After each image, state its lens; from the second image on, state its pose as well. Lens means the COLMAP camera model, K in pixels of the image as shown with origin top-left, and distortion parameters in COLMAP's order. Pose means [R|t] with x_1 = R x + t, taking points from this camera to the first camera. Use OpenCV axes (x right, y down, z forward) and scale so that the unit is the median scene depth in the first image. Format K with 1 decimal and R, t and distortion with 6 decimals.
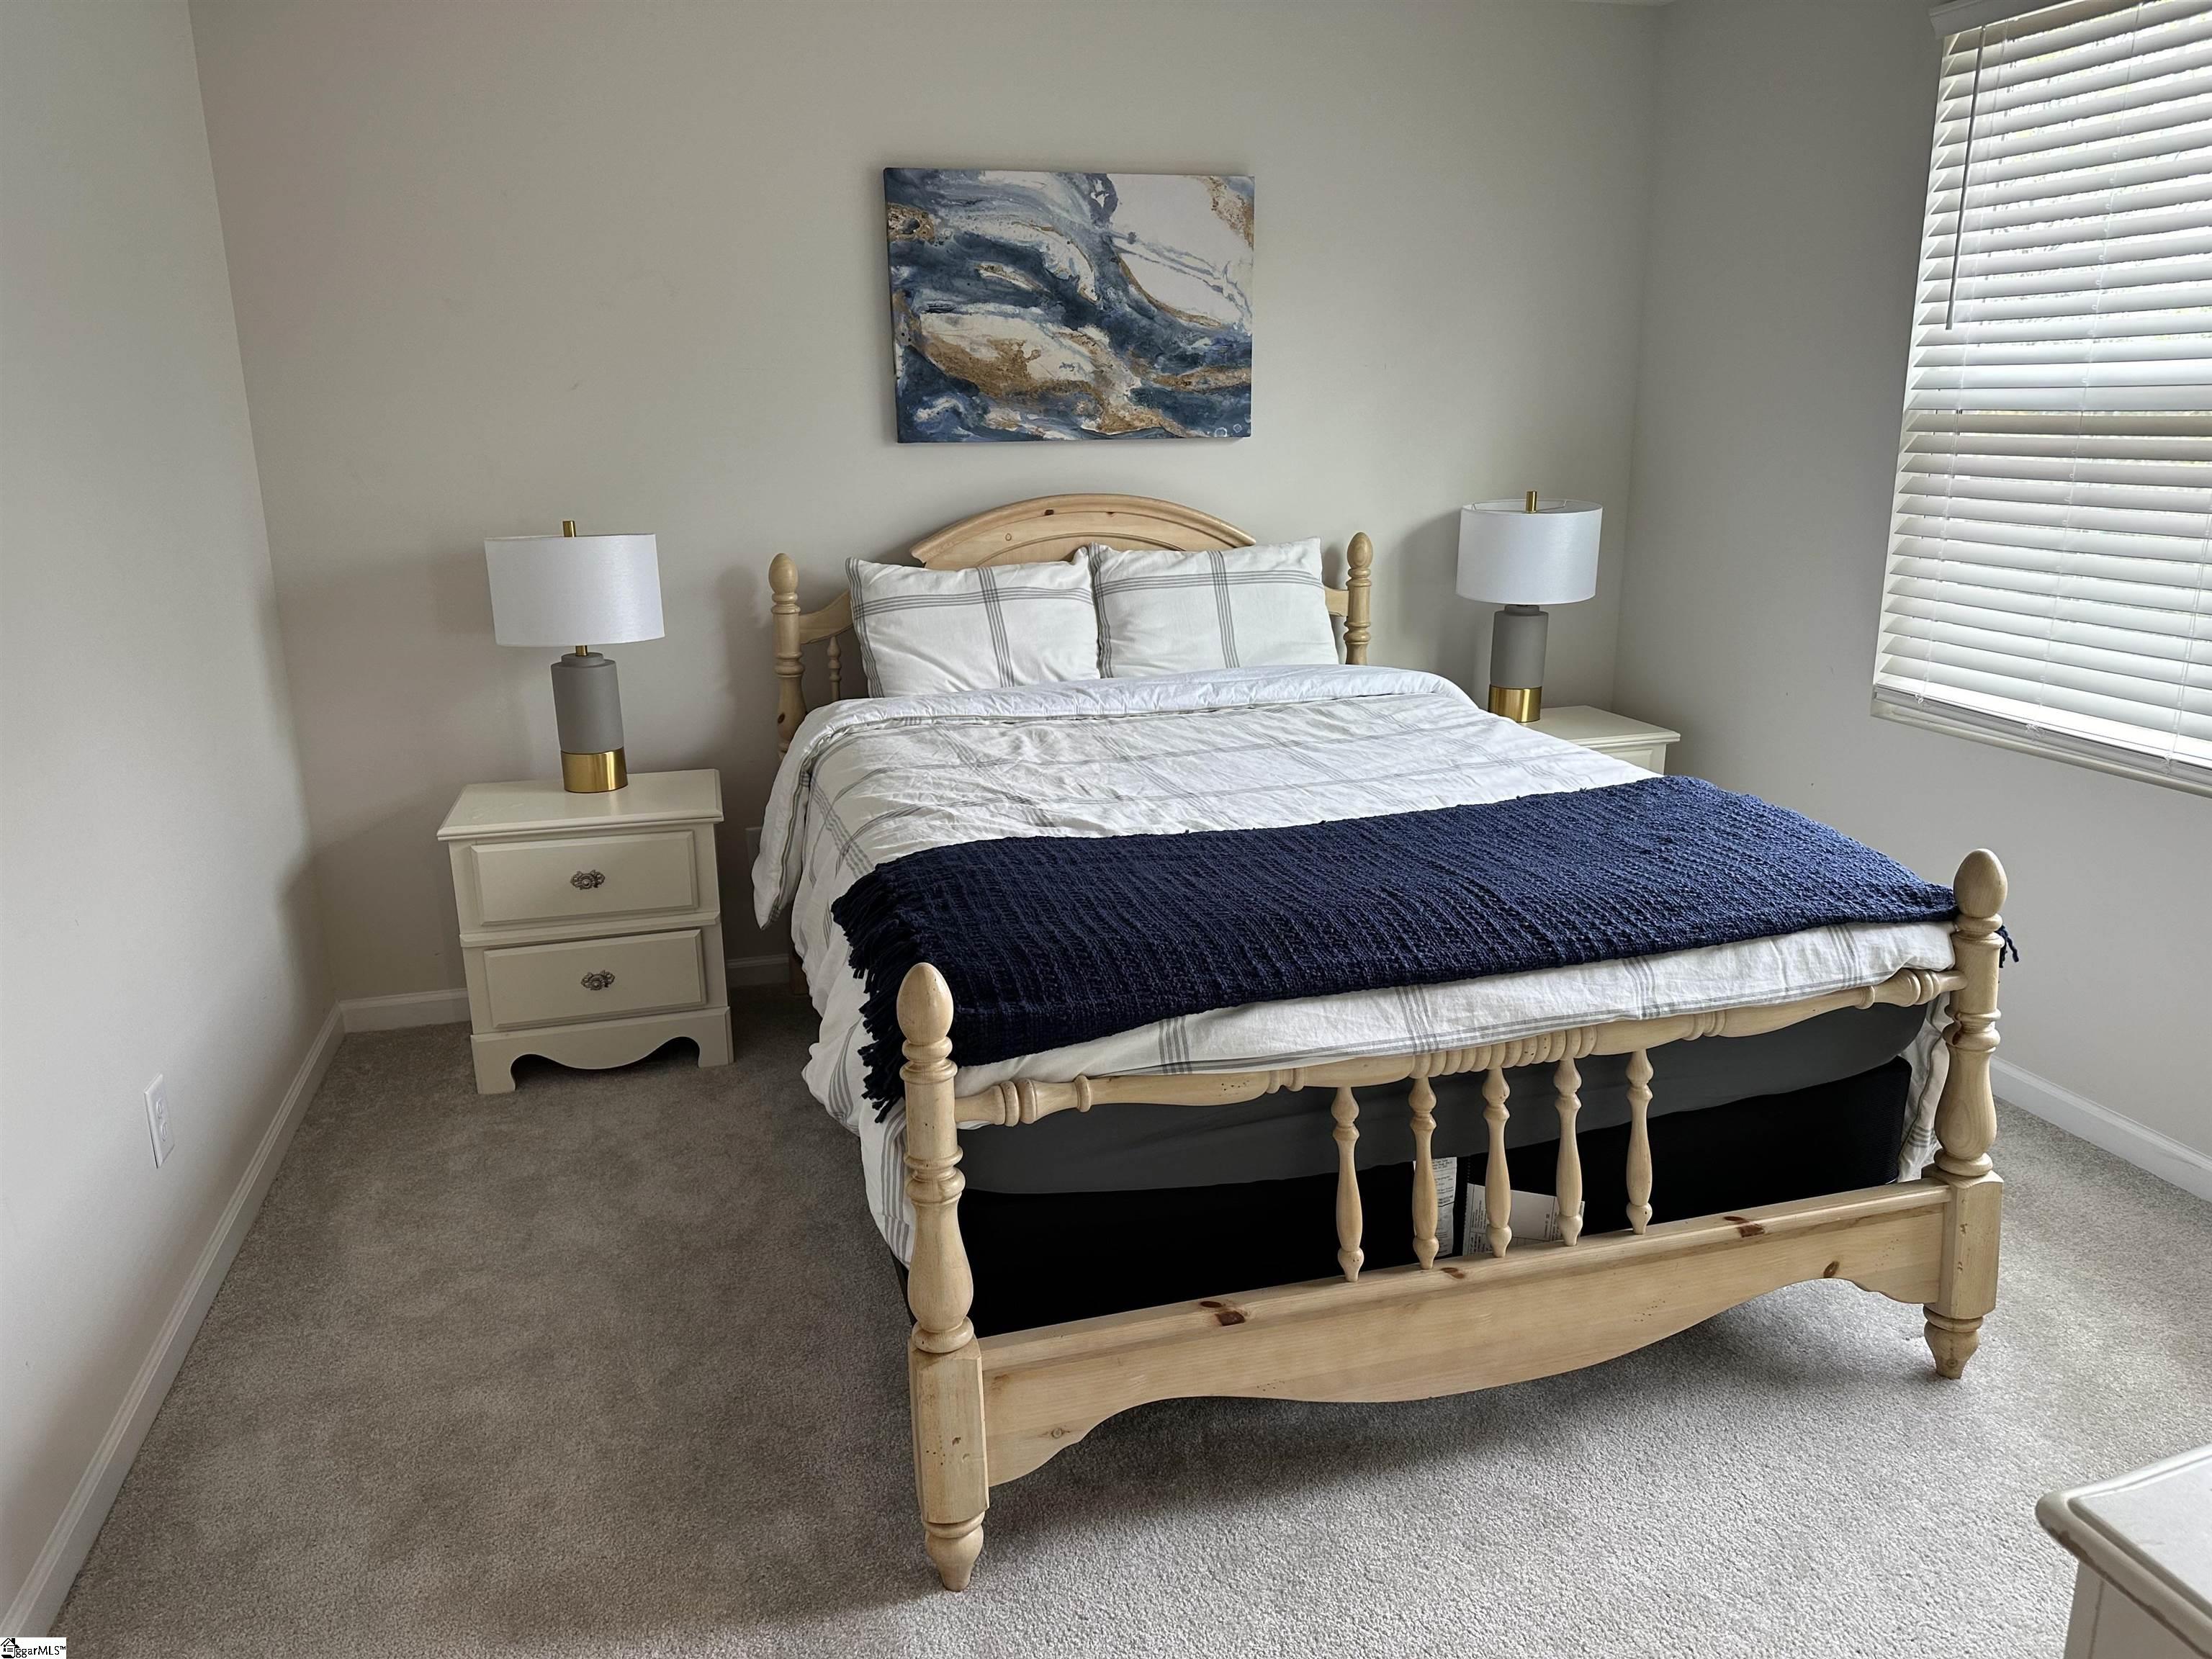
lens RADIAL K [[1560.1, 0, 1106.0], [0, 1560.1, 829.5], [0, 0, 1]] dist [0.191909, -0.345389]
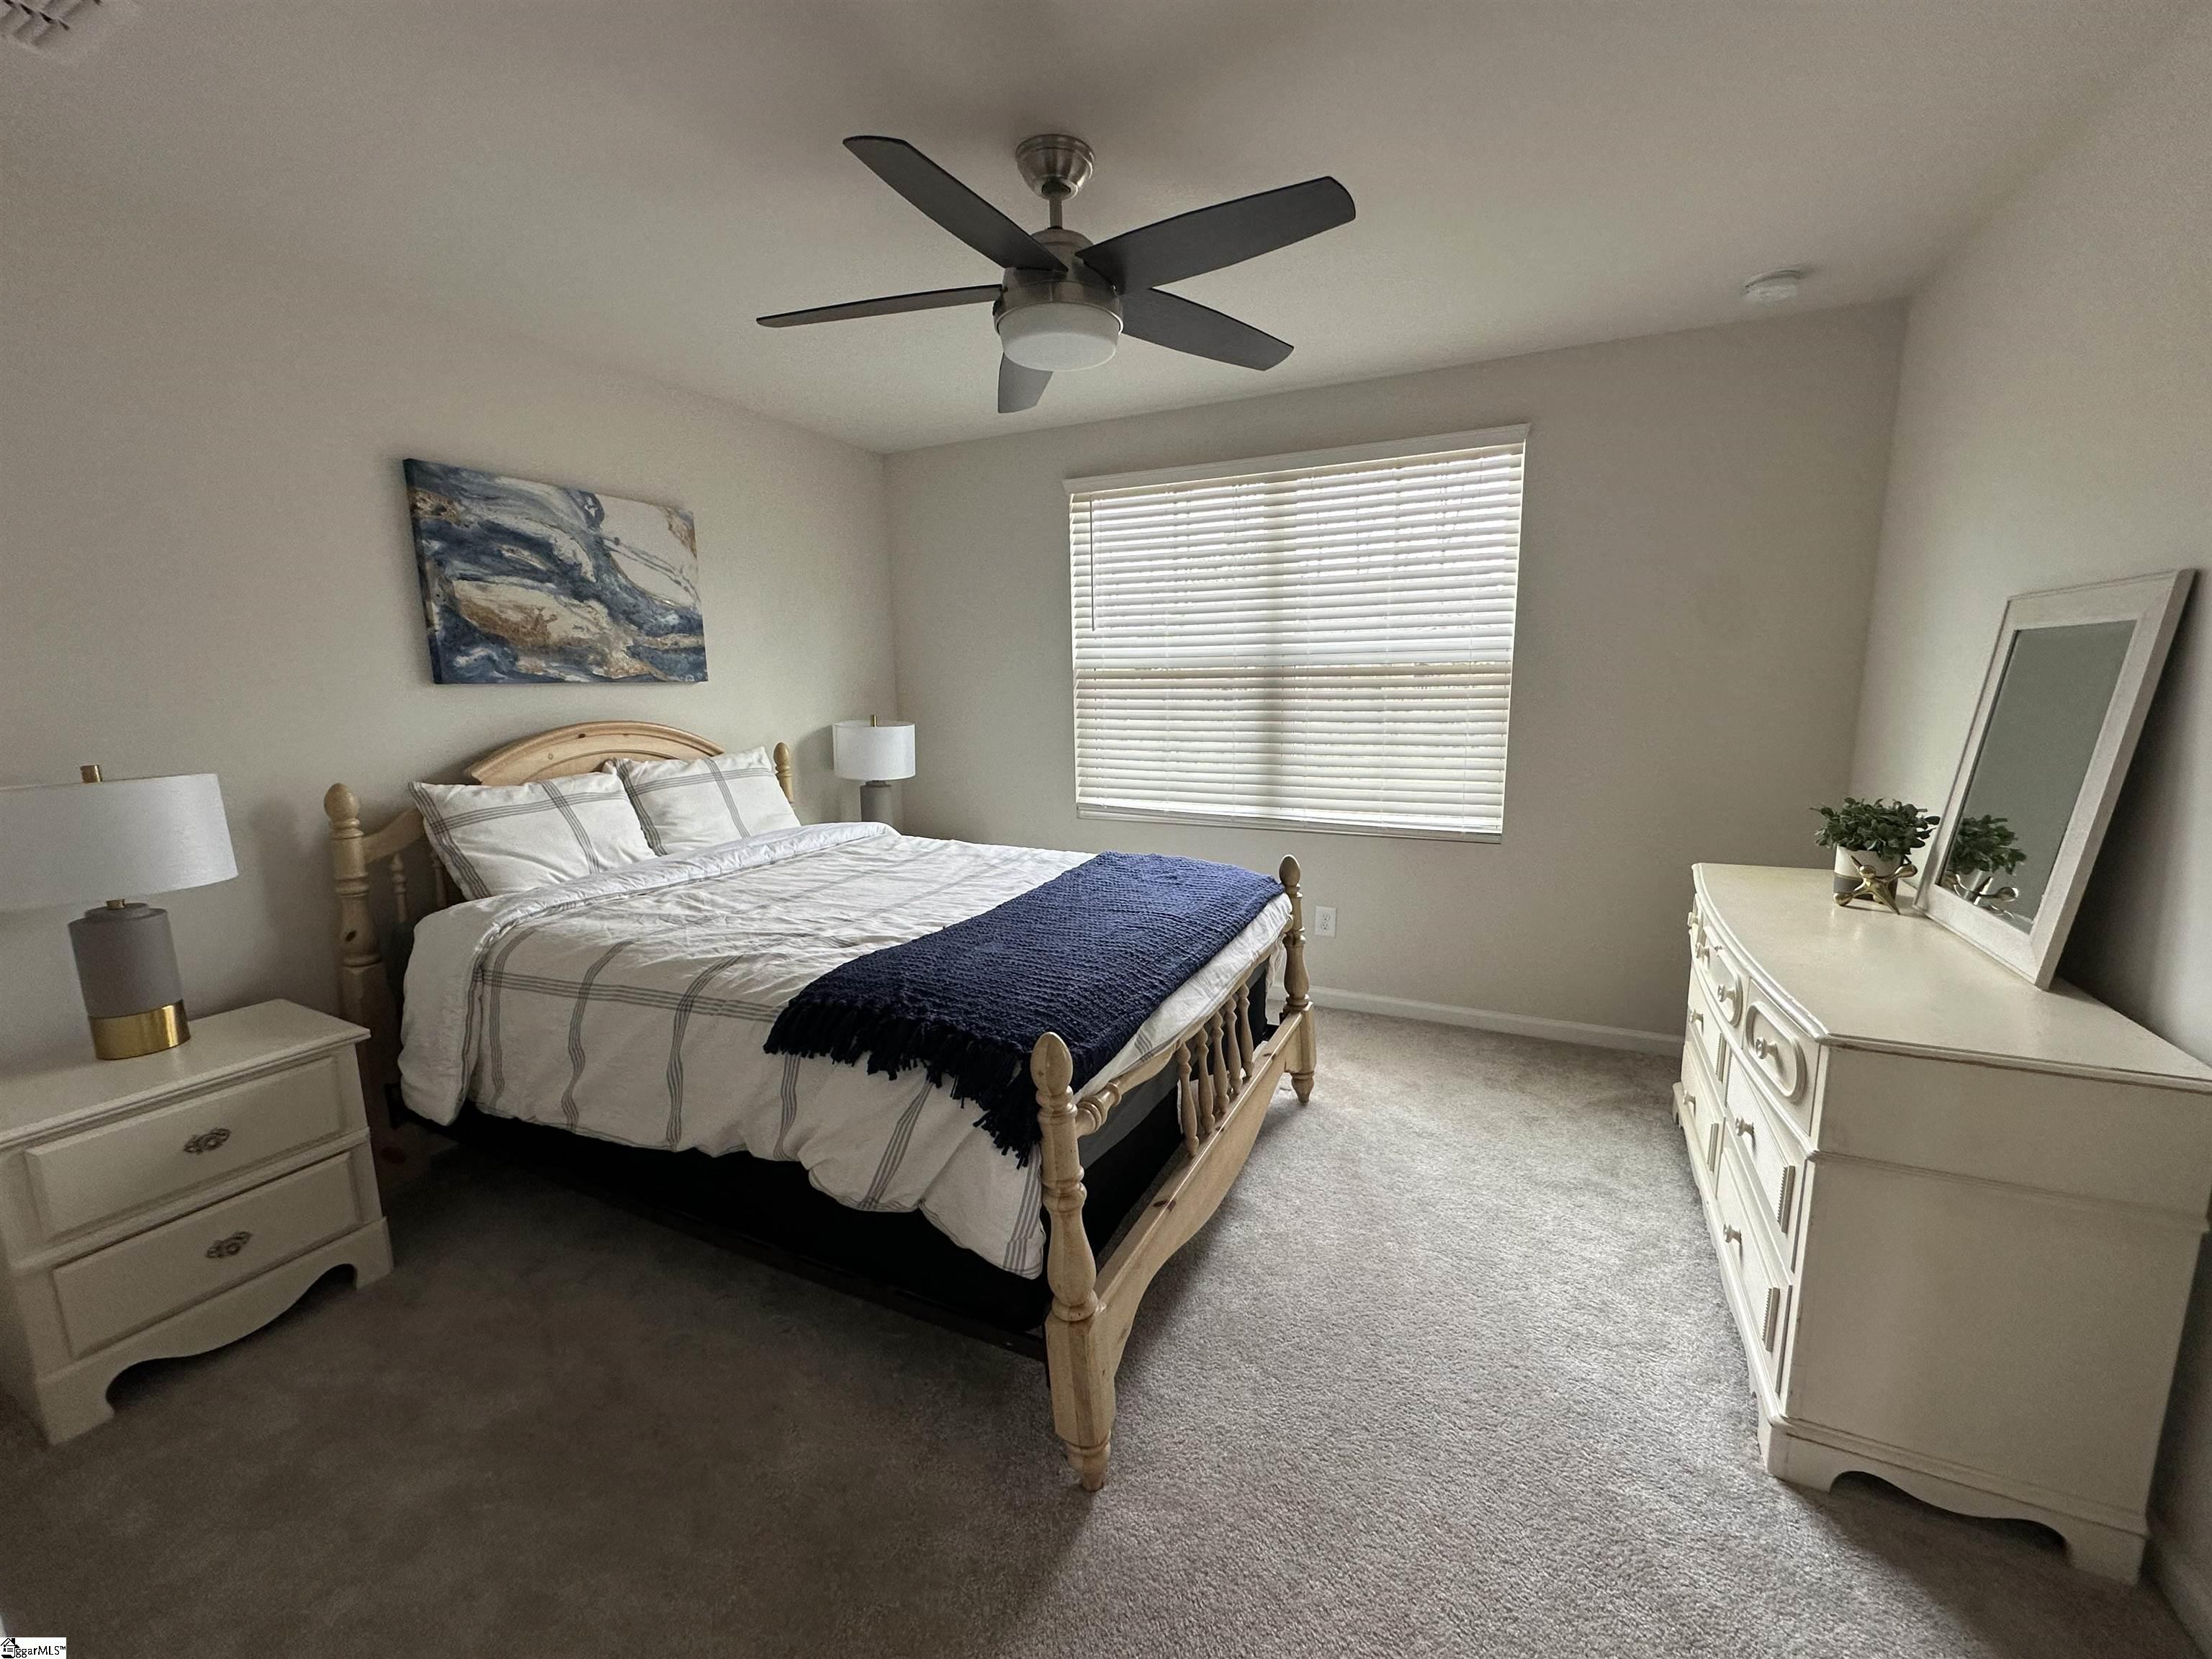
lens RADIAL K [[889.4, 0, 1106.0], [0, 889.4, 829.5], [0, 0, 1]] dist [0.001573, 0.000463]
pose [[0.653735, -0.120763, 0.747025, -0.316108], [0.197395, 0.980220, -0.014283, -0.032216], [-0.730524, 0.156796, 0.664643, 0.218640]]
